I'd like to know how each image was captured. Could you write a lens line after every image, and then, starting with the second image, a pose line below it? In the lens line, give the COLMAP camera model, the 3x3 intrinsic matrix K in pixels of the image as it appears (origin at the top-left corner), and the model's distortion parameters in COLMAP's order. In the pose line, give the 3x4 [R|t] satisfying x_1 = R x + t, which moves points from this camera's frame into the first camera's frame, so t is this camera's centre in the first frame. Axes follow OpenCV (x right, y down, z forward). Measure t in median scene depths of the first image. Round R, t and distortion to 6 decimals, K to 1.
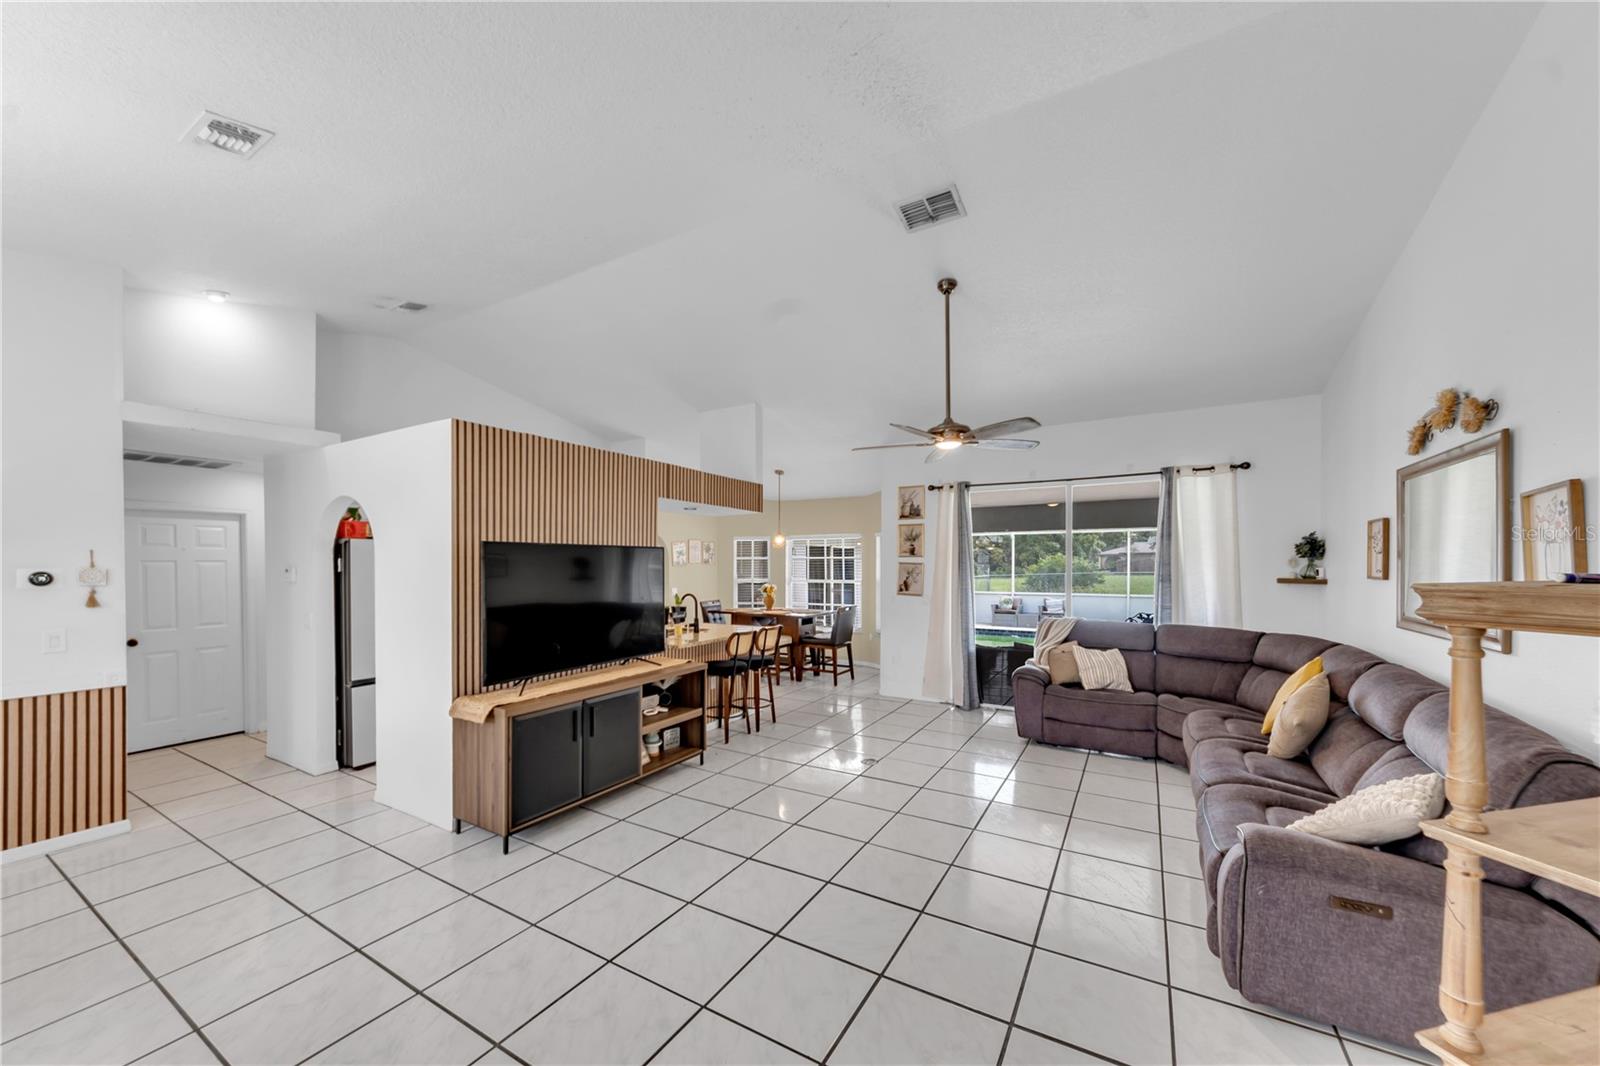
lens RADIAL K [[584.6, 0, 800.1], [0, 584.6, 566.9], [0, 0, 1]] dist [-0.000538, 0.000009]
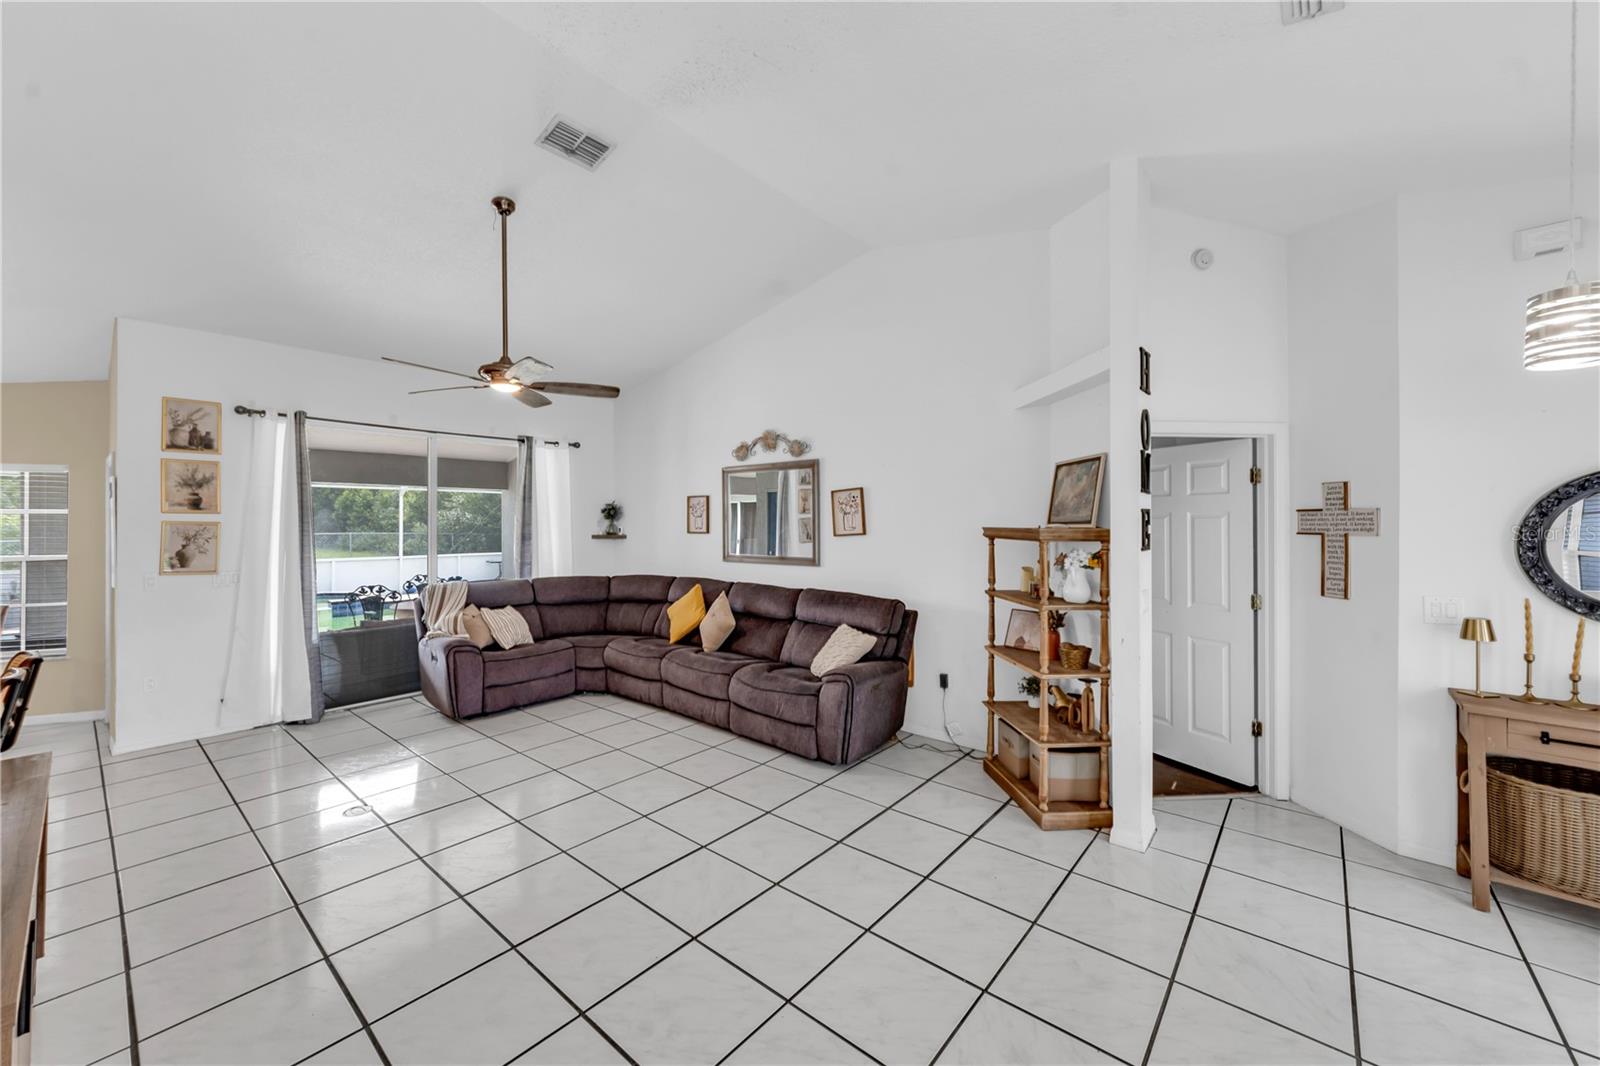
lens RADIAL K [[615.5, 0, 793.5], [0, 615.5, 522.0], [0, 0, 1]] dist [0.003936, 0.000172]
pose [[0.174897, 0.003456, 0.984581, -0.439368], [0.005471, 0.999975, -0.004482, -0.000740], [-0.984572, 0.006171, 0.174874, 0.313817]]
